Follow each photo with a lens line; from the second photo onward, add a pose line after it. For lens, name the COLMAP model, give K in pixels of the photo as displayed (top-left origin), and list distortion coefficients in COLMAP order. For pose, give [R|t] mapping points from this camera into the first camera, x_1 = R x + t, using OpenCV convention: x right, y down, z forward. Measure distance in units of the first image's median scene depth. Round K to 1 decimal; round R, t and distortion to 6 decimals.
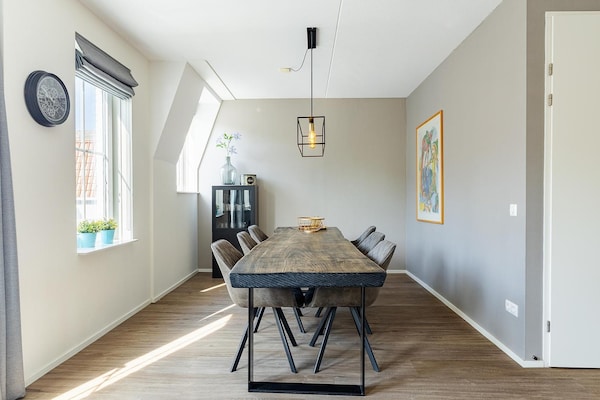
lens RADIAL K [[369.8, 0, 300.0], [0, 369.8, 200.0], [0, 0, 1]] dist [-0.004252, -0.002358]
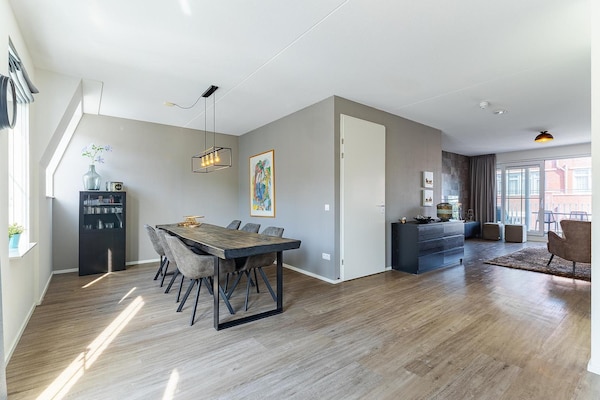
lens RADIAL K [[277.9, 0, 300.0], [0, 277.9, 200.0], [0, 0, 1]] dist [-0.000704, -0.000100]
pose [[0.772927, 0.002745, 0.634489, -0.364380], [0.006403, 0.999906, -0.012126, 0.002707], [-0.634462, 0.013435, 0.772837, -0.056701]]
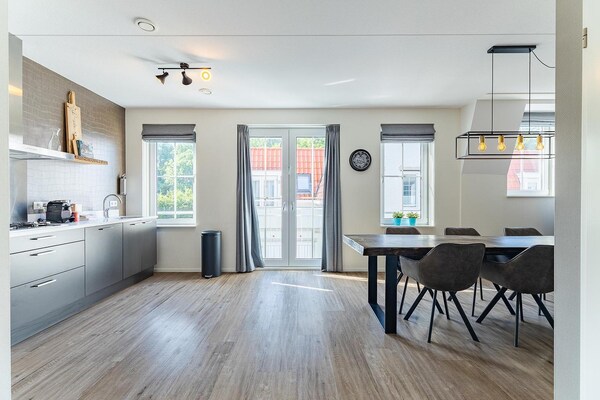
lens RADIAL K [[277.9, 0, 300.0], [0, 277.9, 200.0], [0, 0, 1]] dist [-0.000704, -0.000100]
pose [[0.028115, 0.008756, -0.999566, 0.765472], [-0.011497, 0.999898, 0.008436, -0.011225], [0.999539, 0.011255, 0.028213, 0.362503]]
